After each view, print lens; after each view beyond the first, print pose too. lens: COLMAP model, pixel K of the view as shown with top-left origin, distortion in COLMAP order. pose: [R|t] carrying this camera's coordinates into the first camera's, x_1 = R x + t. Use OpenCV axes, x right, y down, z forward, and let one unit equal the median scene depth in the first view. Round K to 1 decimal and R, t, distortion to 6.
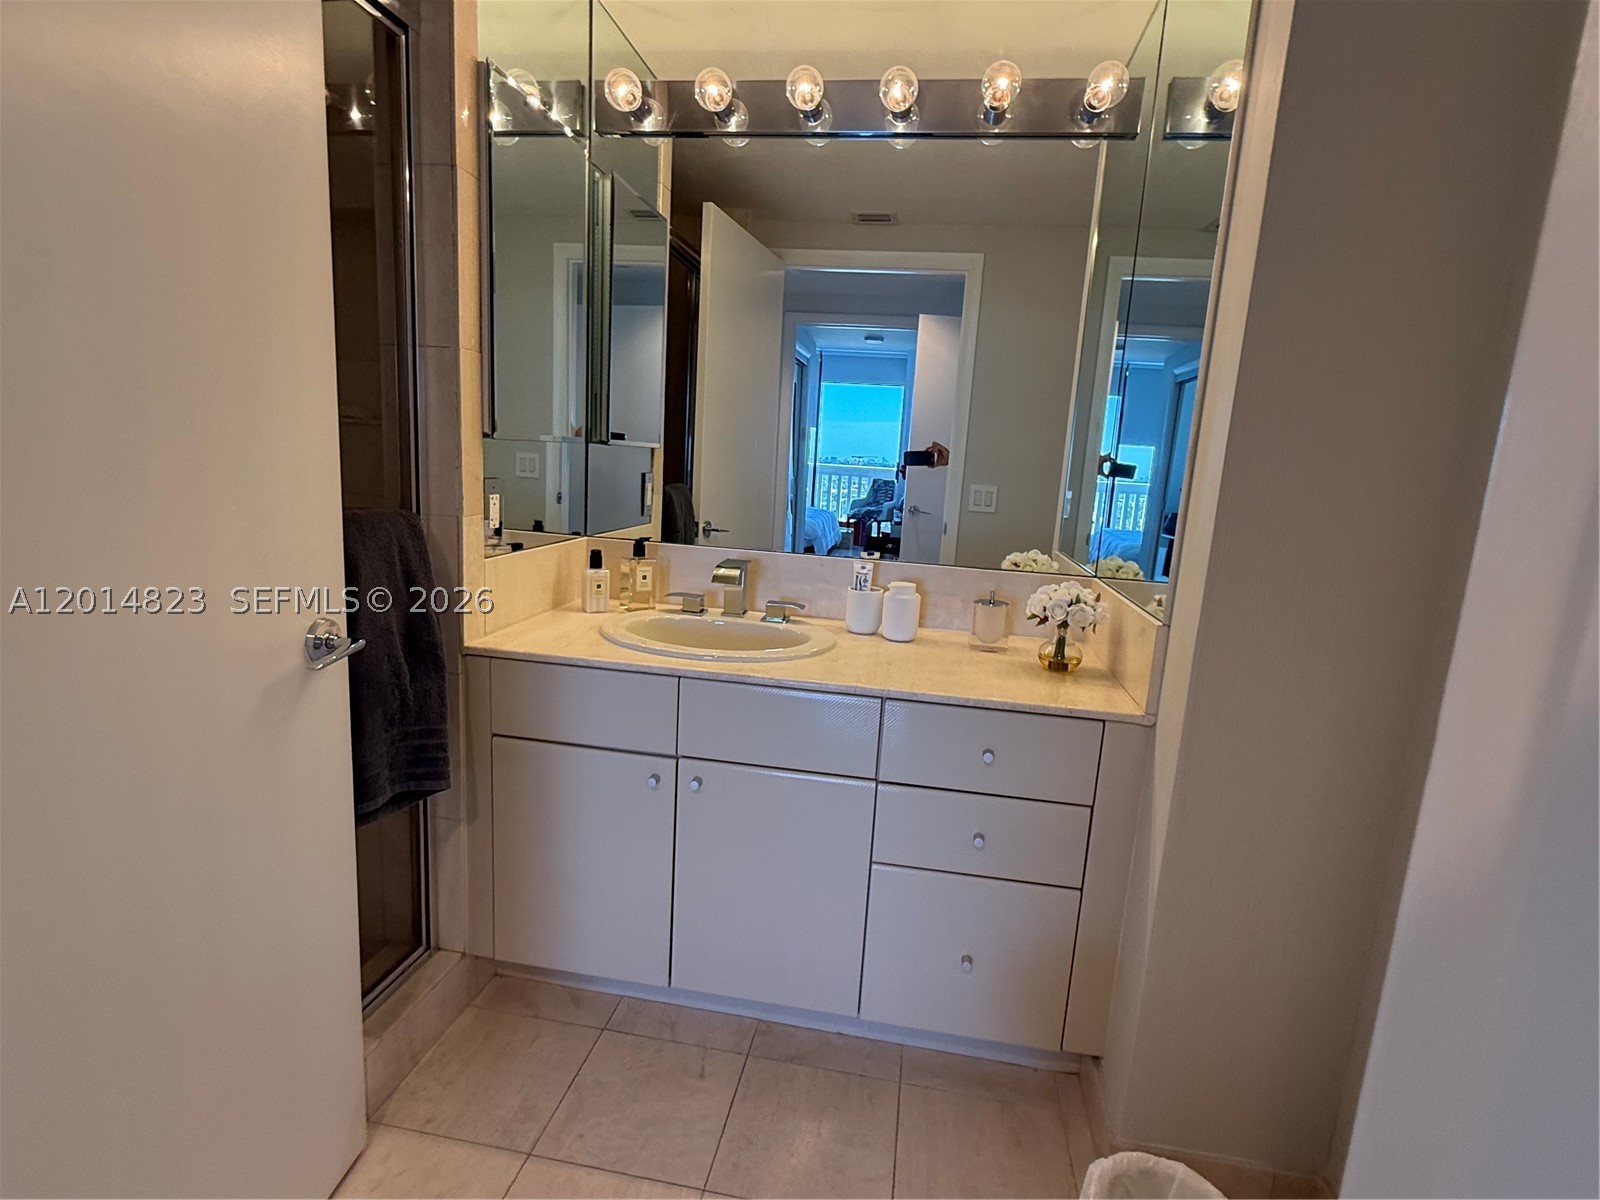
lens RADIAL K [[786.2, 0, 800.0], [0, 786.2, 600.0], [0, 0, 1]] dist [0.000229, 0.000188]
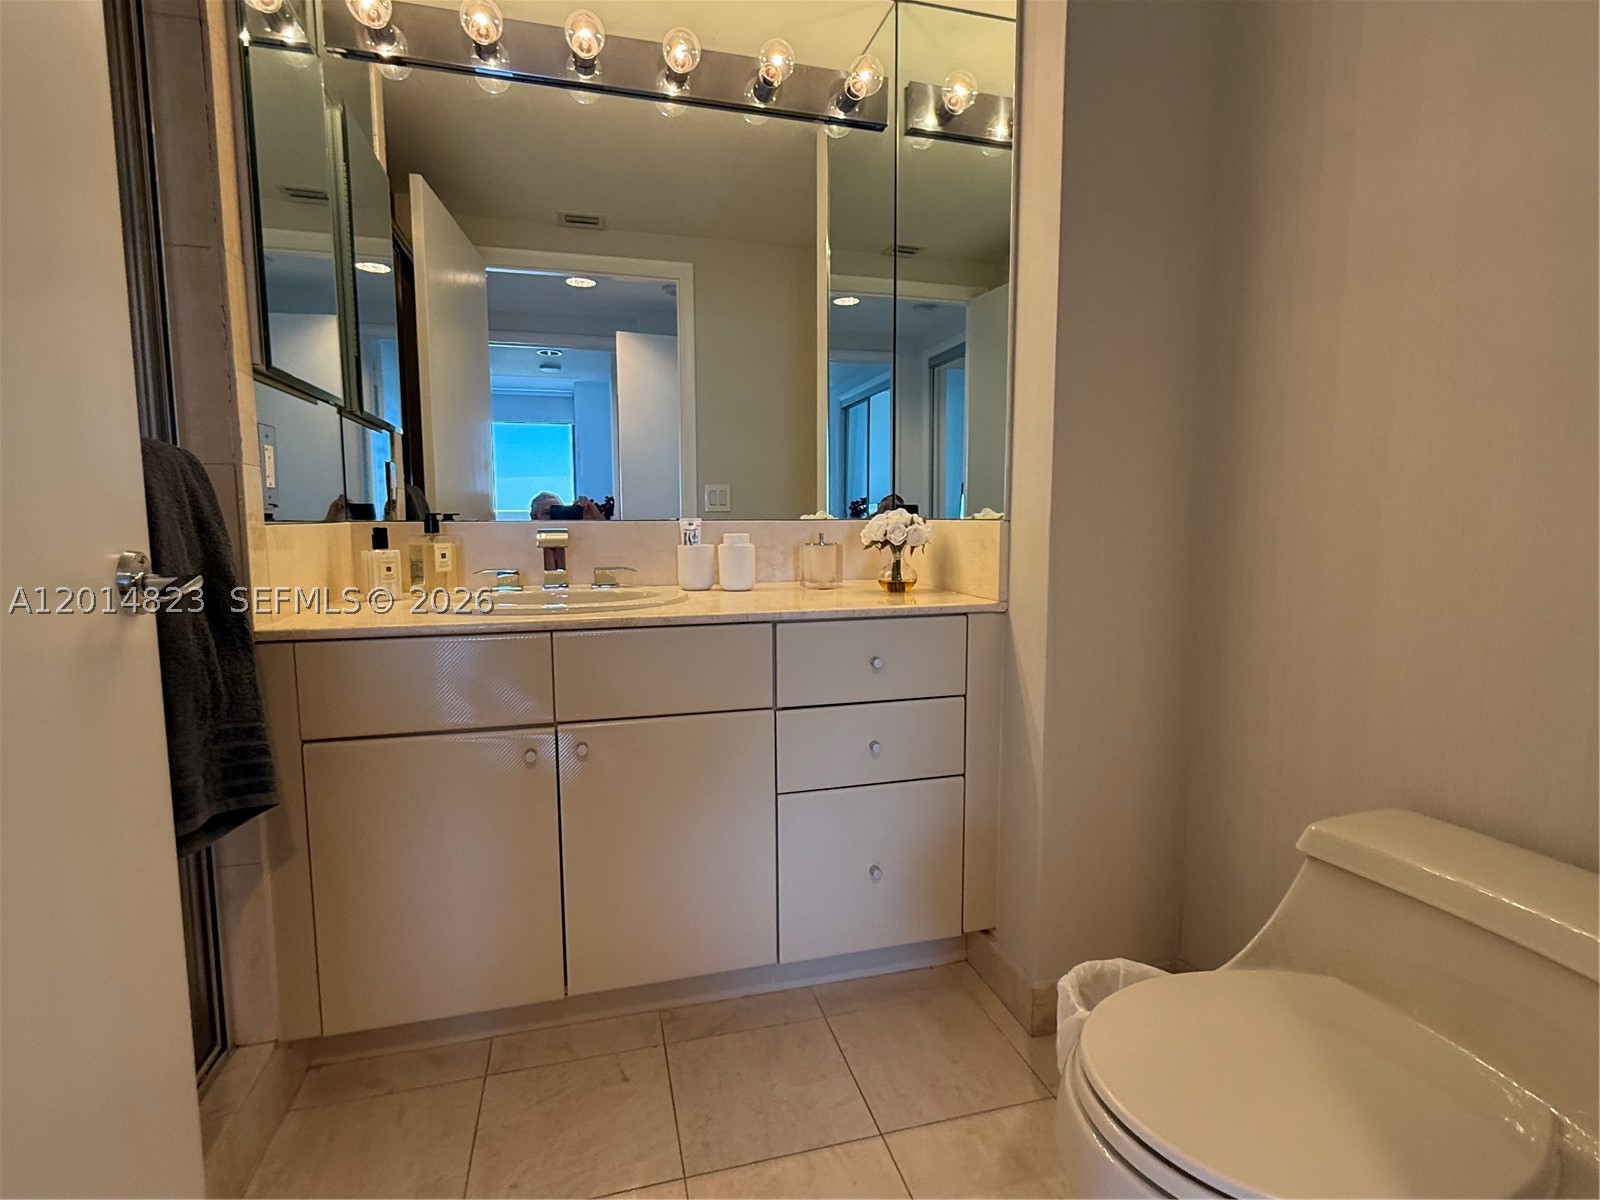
lens RADIAL K [[785.8, 0, 800.0], [0, 785.8, 600.0], [0, 0, 1]] dist [-0.002462, -0.000368]
pose [[0.907732, -0.107407, 0.405569, -0.231203], [0.131505, 0.990801, -0.031937, 0.115738], [-0.398408, 0.082324, 0.913506, 0.064384]]
